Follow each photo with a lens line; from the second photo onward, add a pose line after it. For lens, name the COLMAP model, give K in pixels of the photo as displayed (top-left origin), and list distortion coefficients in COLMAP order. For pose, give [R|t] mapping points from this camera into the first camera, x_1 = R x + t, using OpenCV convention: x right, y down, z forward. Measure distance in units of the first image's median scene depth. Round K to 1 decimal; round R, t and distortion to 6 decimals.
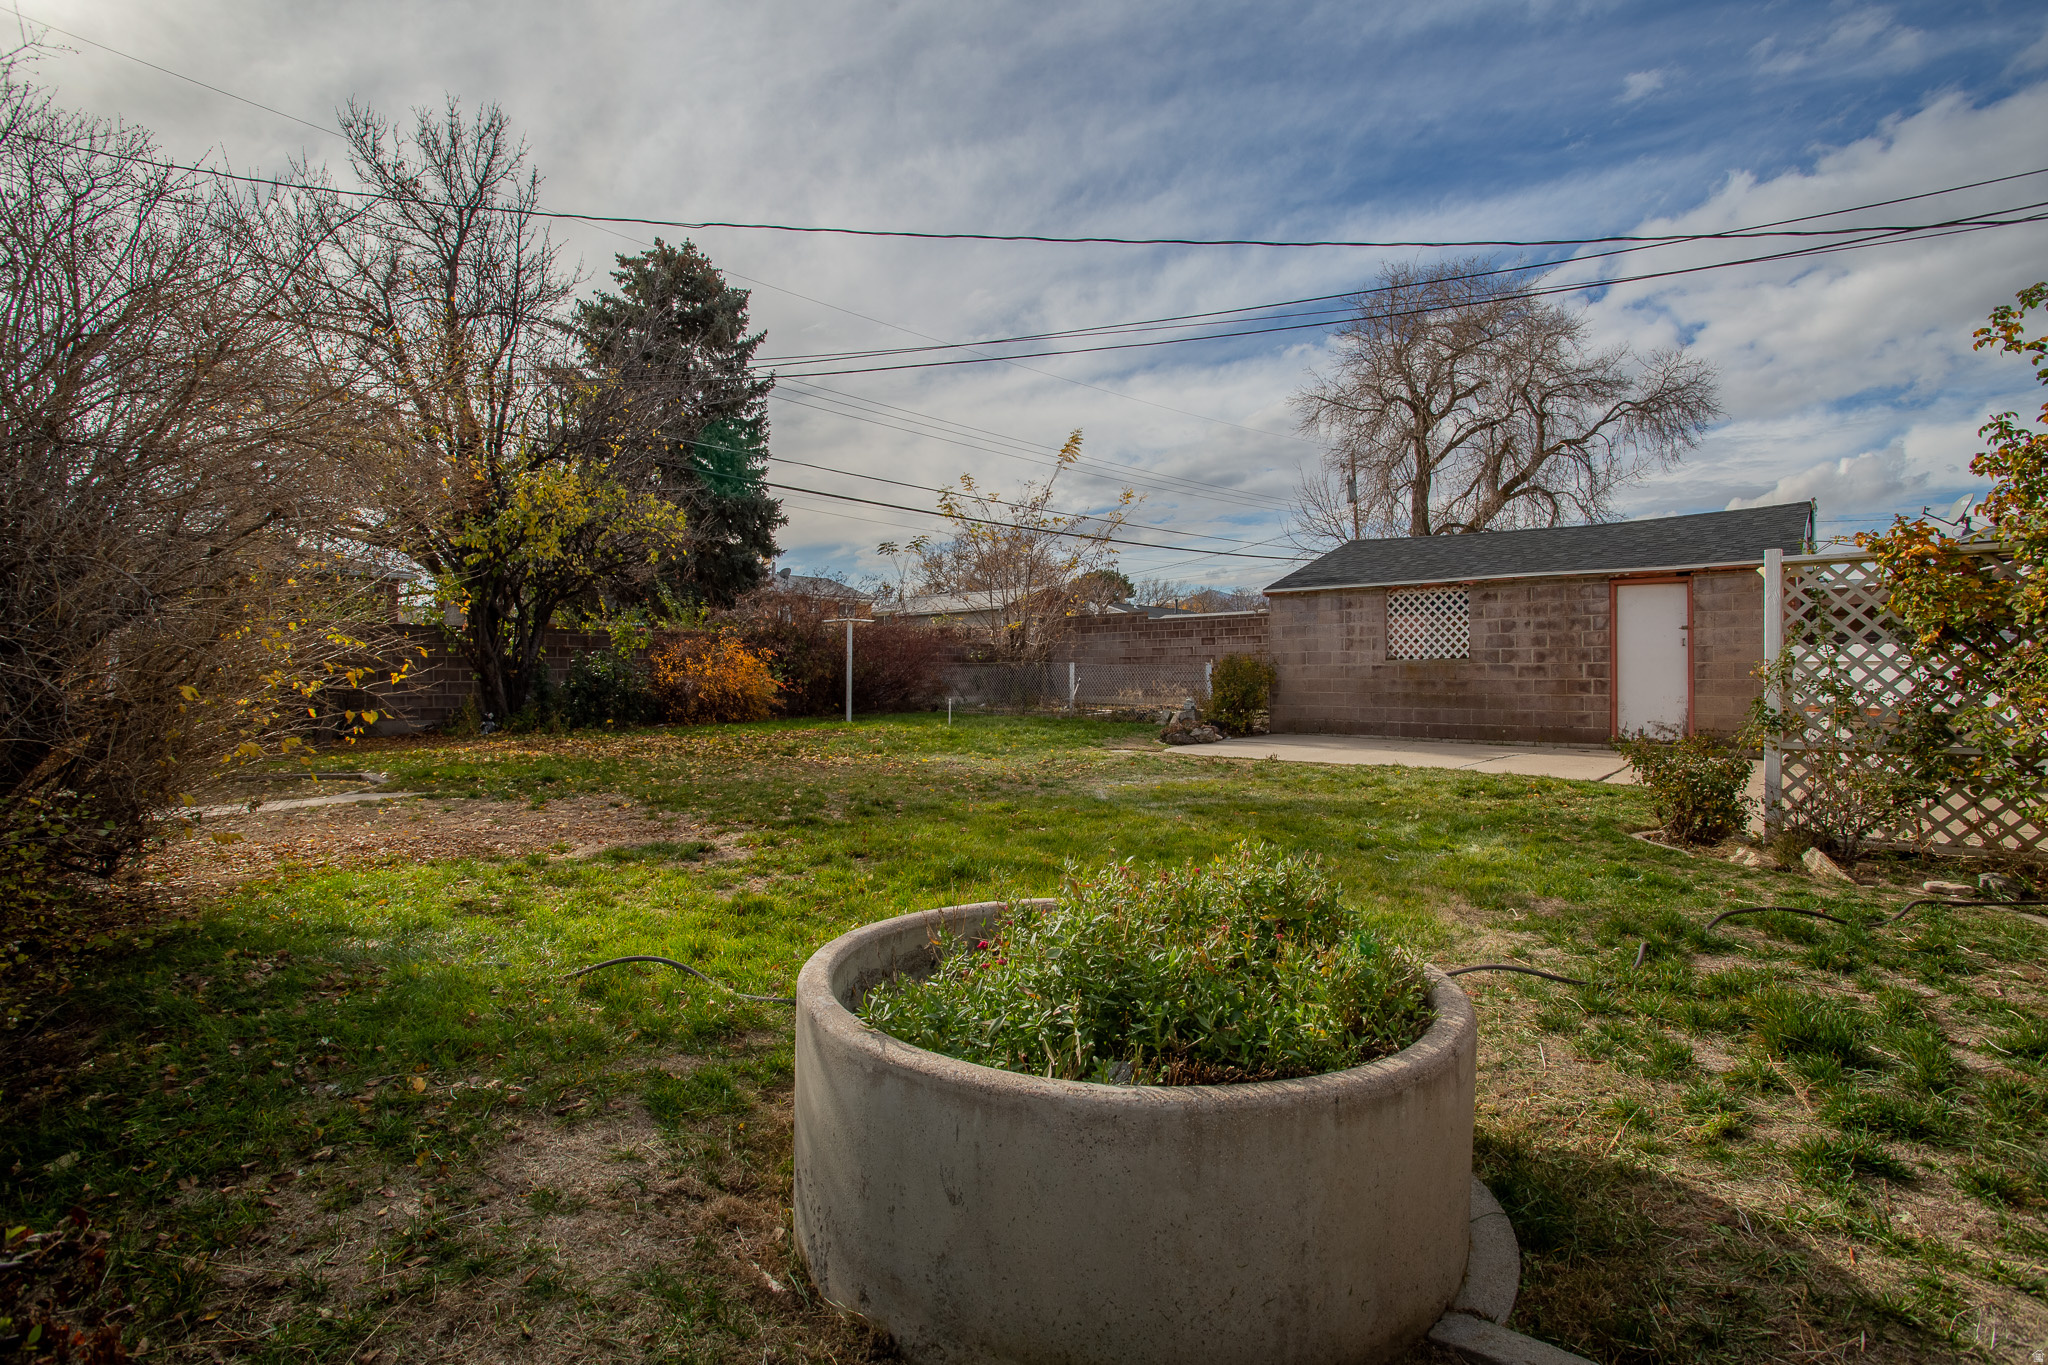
lens RADIAL K [[1005.5, 0, 1016.9], [0, 1005.5, 675.2], [0, 0, 1]] dist [-0.081178, 0.041705]
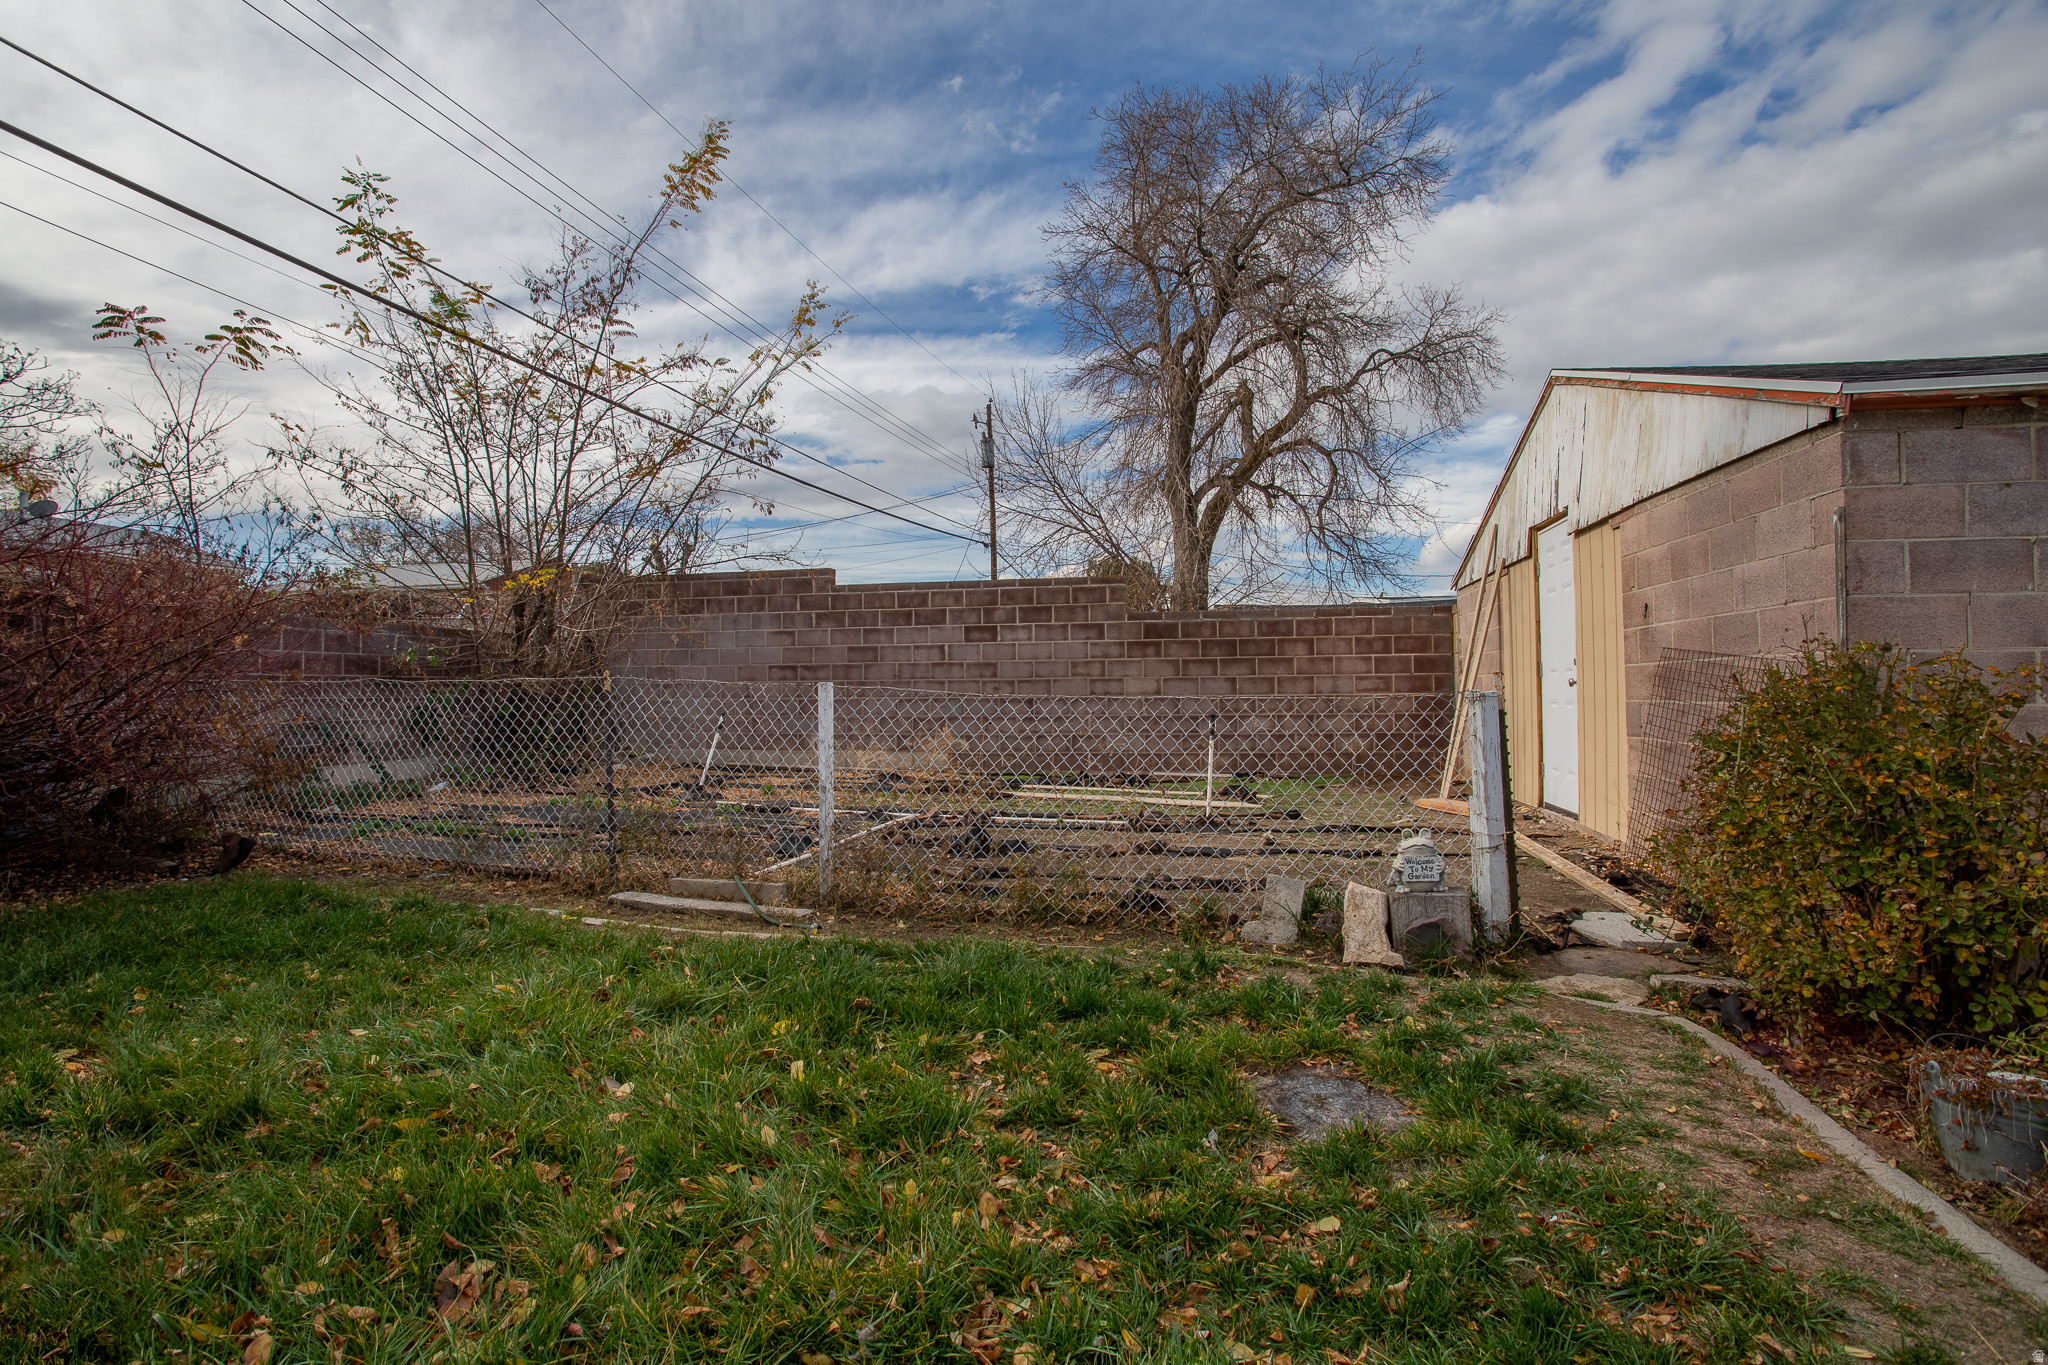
lens RADIAL K [[1008.0, 0, 1016.4], [0, 1008.0, 676.9], [0, 0, 1]] dist [-0.097861, 0.058873]
pose [[0.878600, 0.007261, 0.477504, -0.035170], [-0.002661, 0.999943, -0.010310, -0.014923], [-0.477552, 0.007788, 0.878569, 0.979222]]
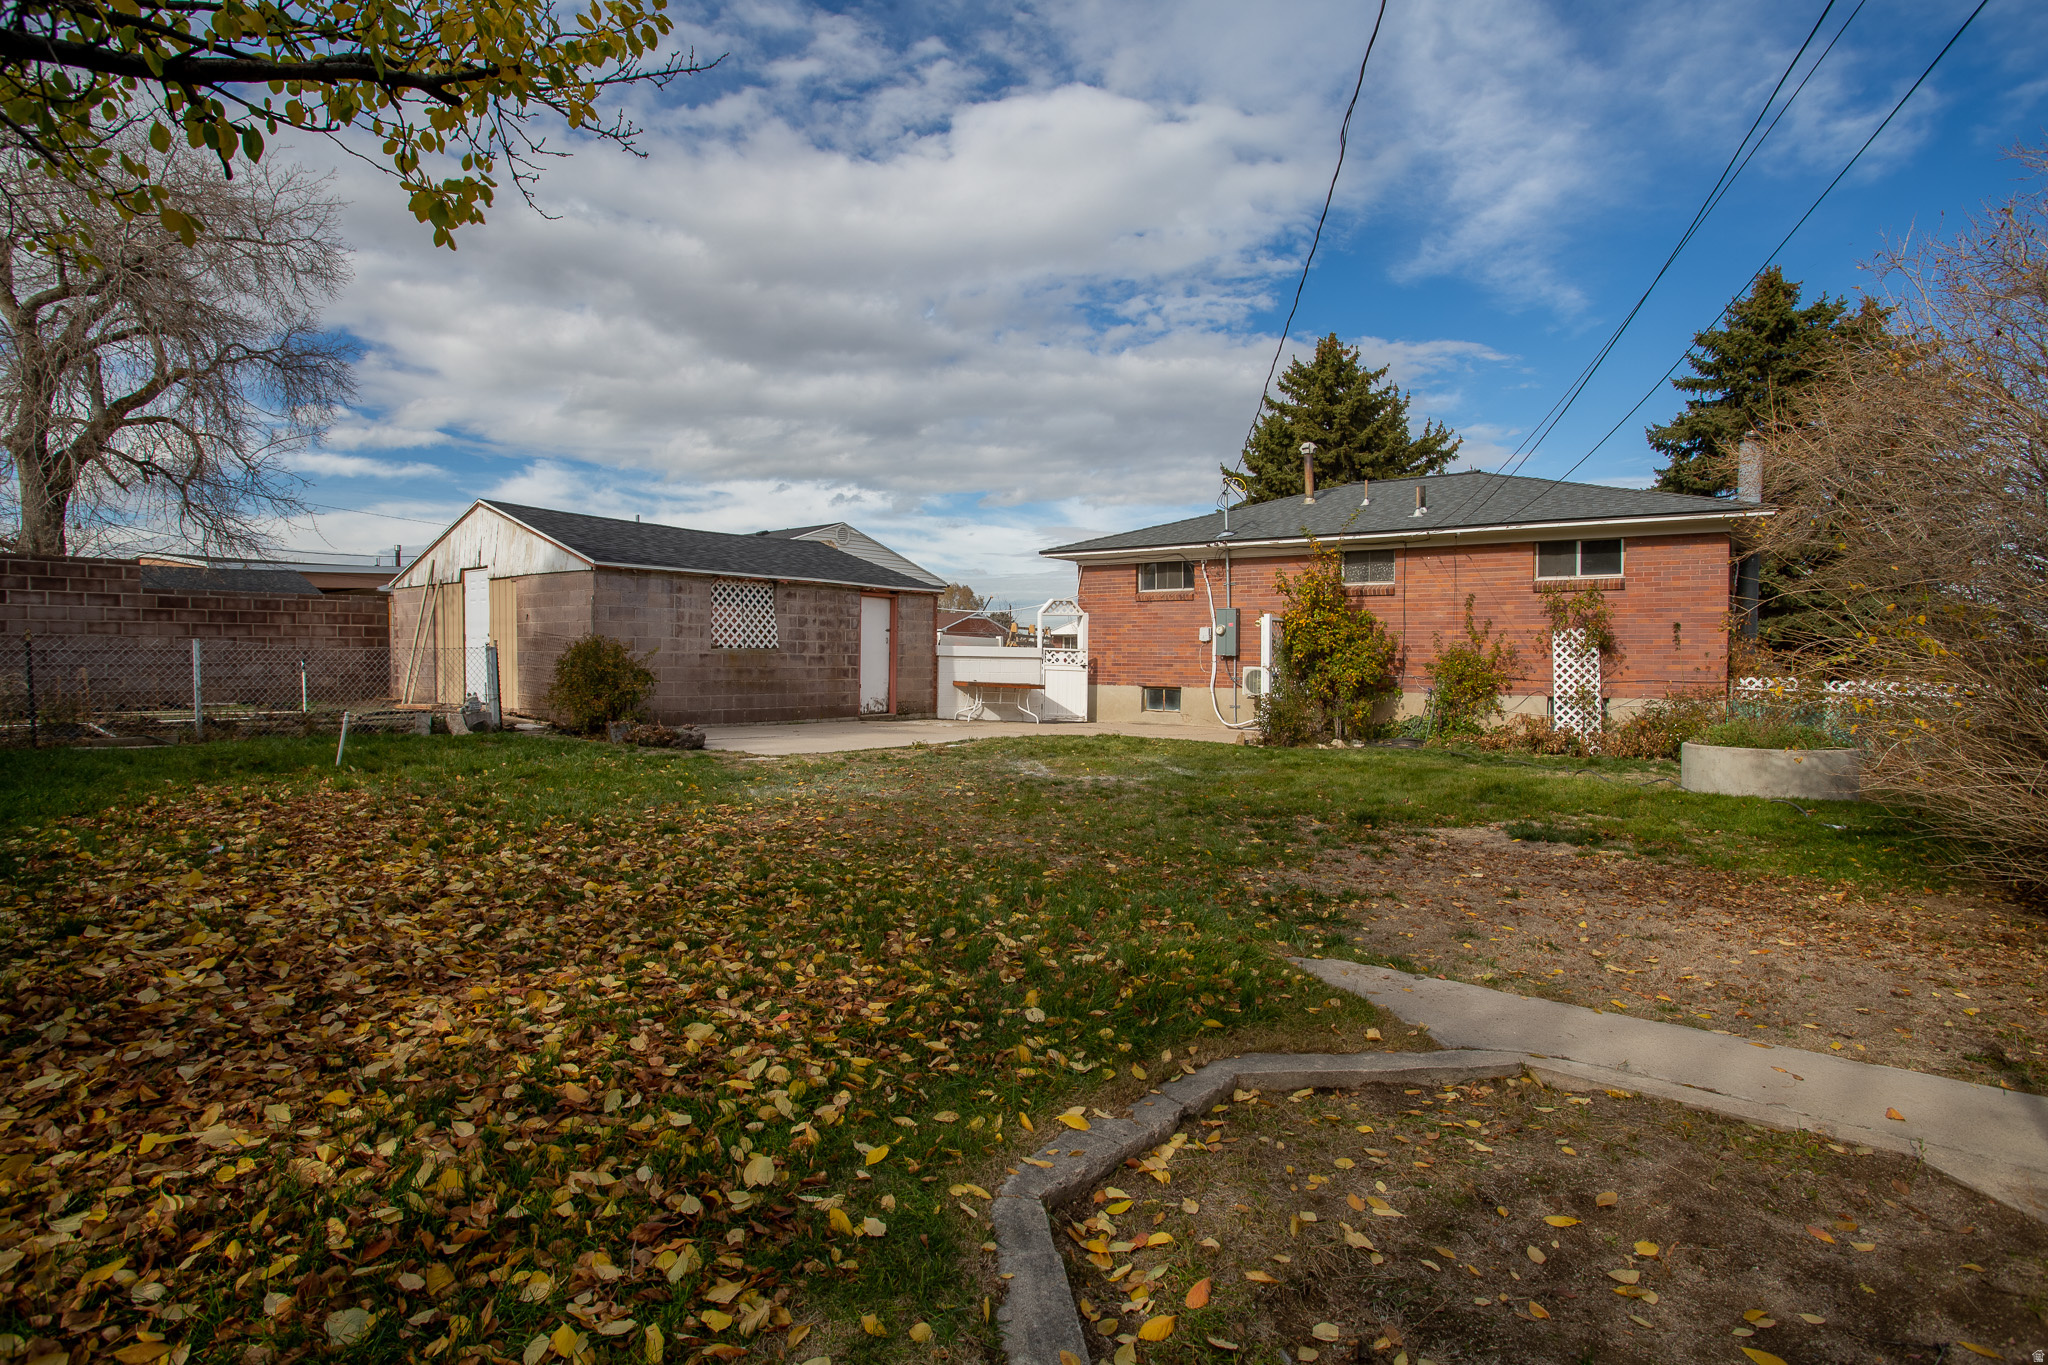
lens RADIAL K [[1005.8, 0, 1018.2], [0, 1005.8, 673.9], [0, 0, 1]] dist [-0.073727, 0.031084]
pose [[-0.058197, -0.016768, 0.998164, -0.662623], [-0.012015, 0.999798, 0.016094, -0.009551], [-0.998233, -0.011057, -0.058386, 0.759839]]
